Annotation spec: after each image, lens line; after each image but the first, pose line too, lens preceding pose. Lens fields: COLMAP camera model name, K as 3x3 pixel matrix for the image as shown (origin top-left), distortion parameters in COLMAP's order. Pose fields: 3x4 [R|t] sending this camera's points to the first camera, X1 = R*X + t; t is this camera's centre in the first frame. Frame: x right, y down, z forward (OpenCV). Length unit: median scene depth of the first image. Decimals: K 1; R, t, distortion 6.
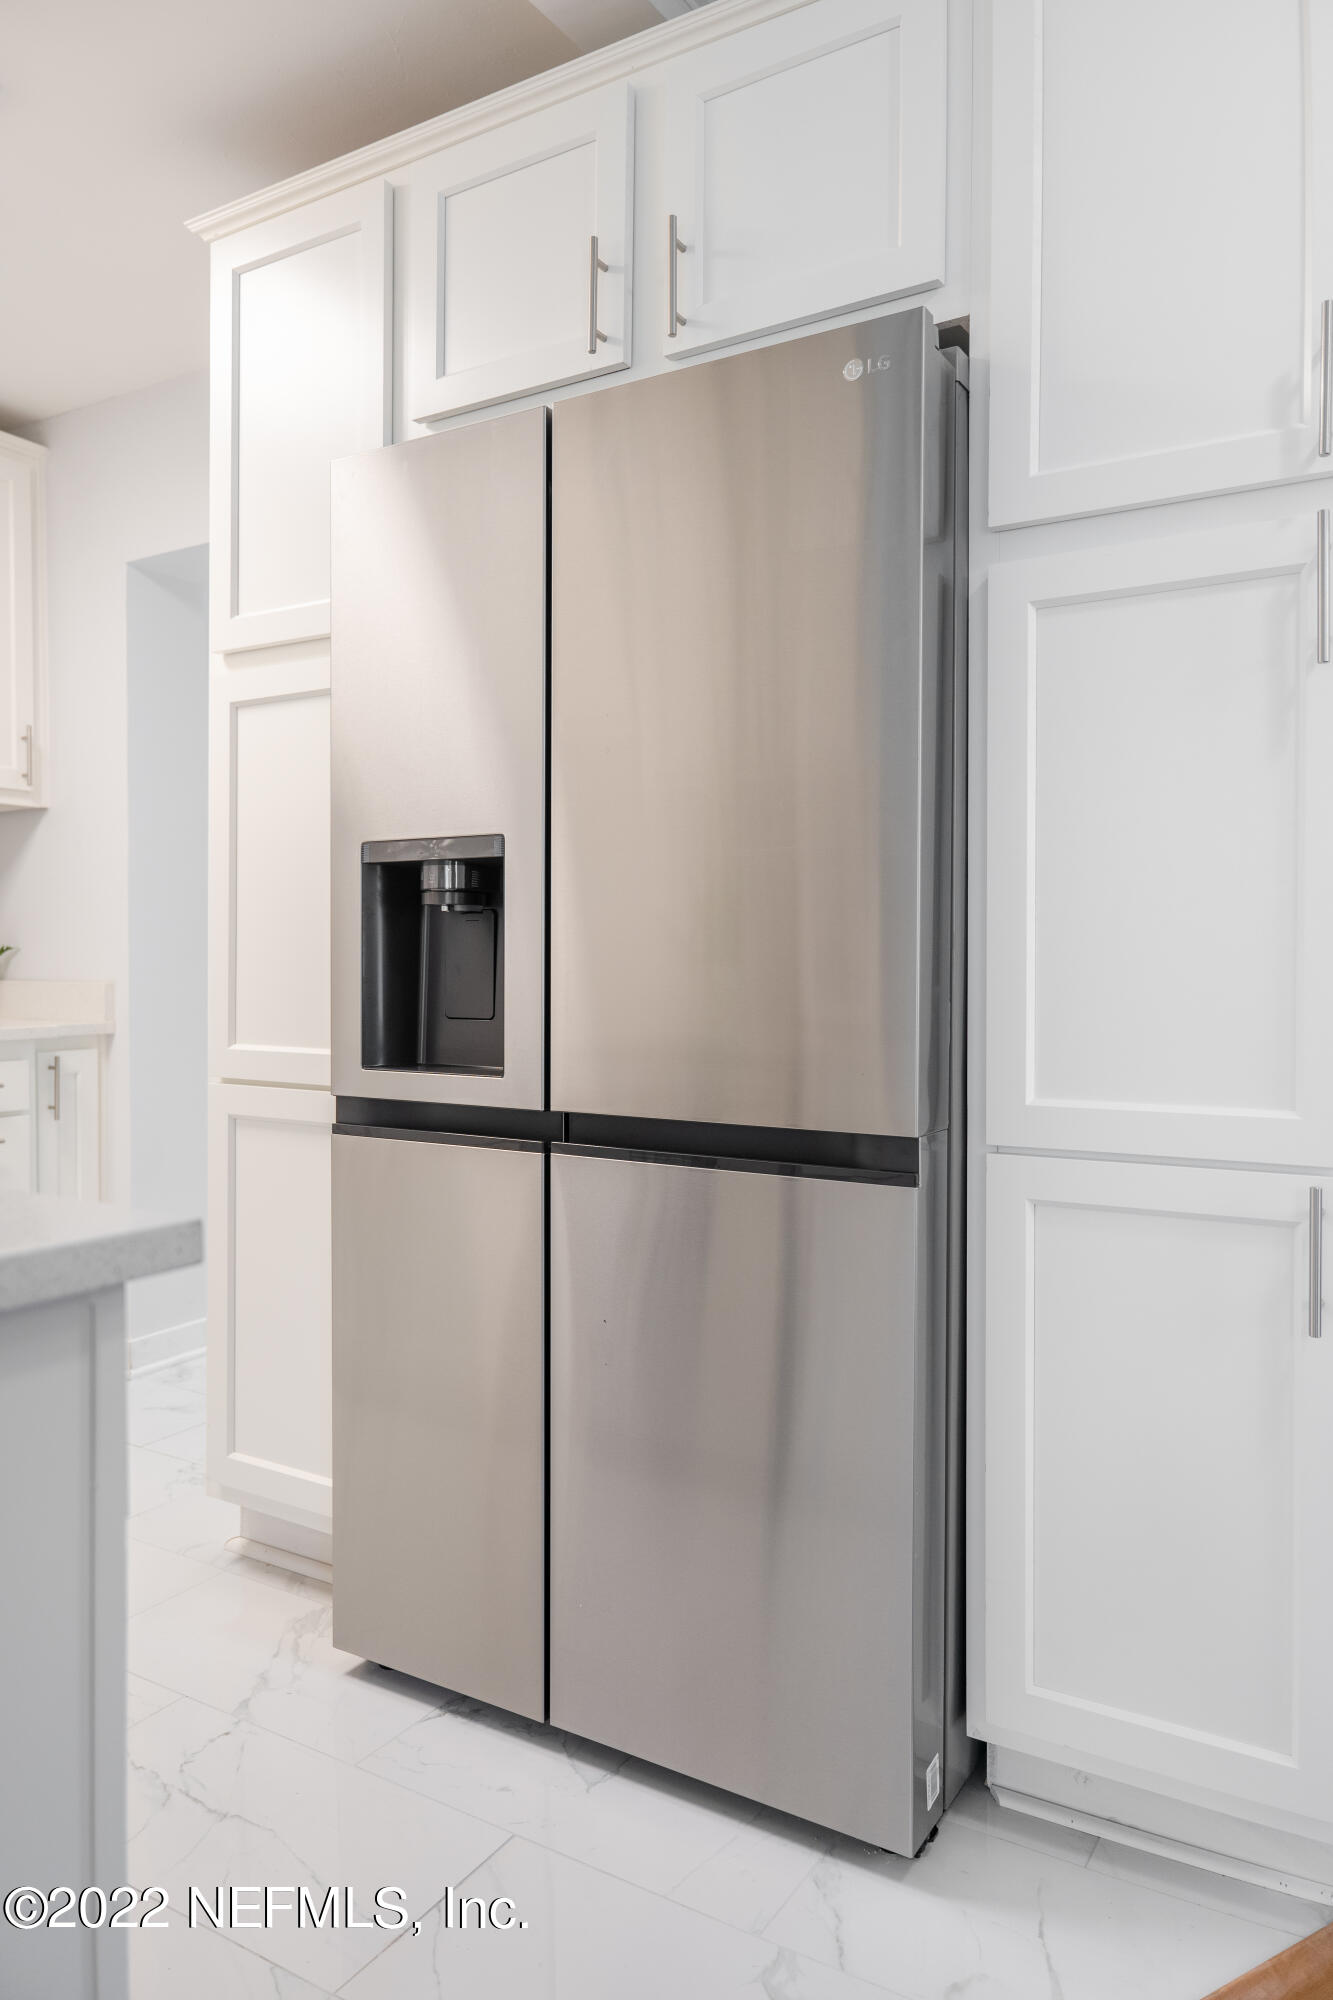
lens RADIAL K [[1381.2, 0, 666.5], [0, 1381.2, 1000.0], [0, 0, 1]] dist [-0.000427, 0.000495]
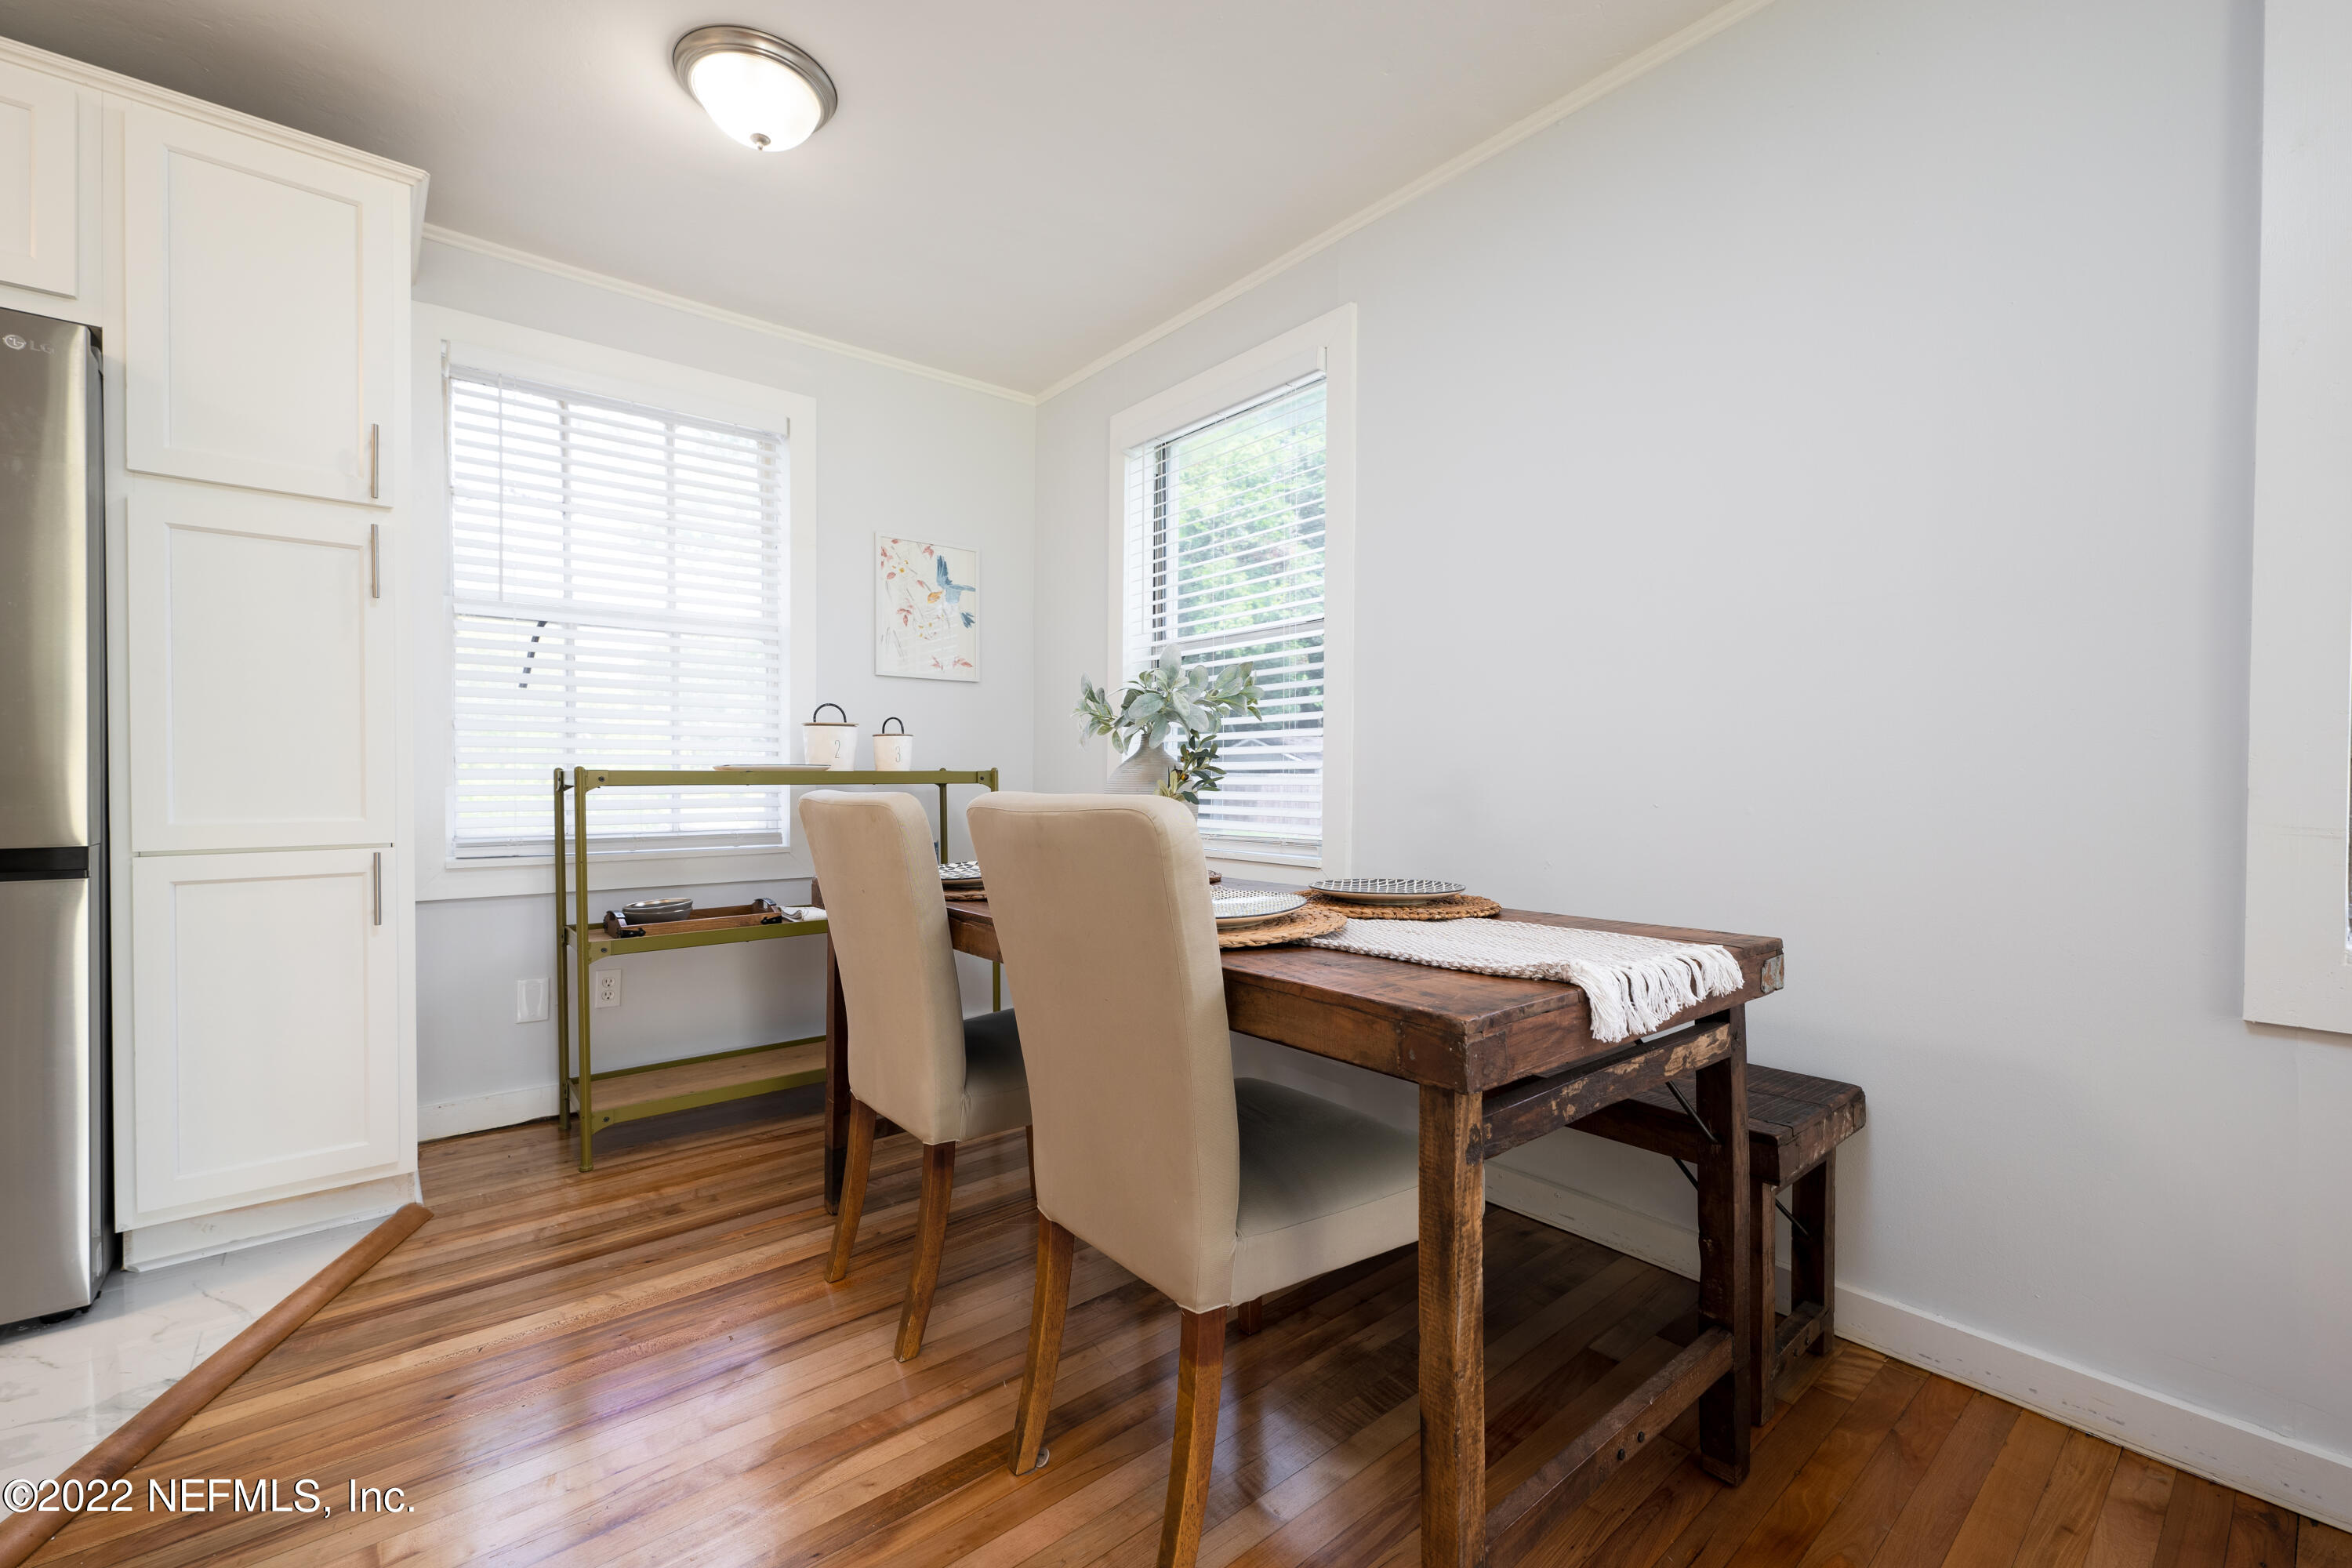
lens RADIAL K [[960.5, 0, 1176.0], [0, 960.5, 784.0], [0, 0, 1]] dist [0.001385, -0.000255]
pose [[0.315135, -0.015804, 0.948915, -0.445705], [0.012006, 0.999848, 0.012665, 0.026626], [-0.948971, 0.007402, 0.315276, -0.504190]]
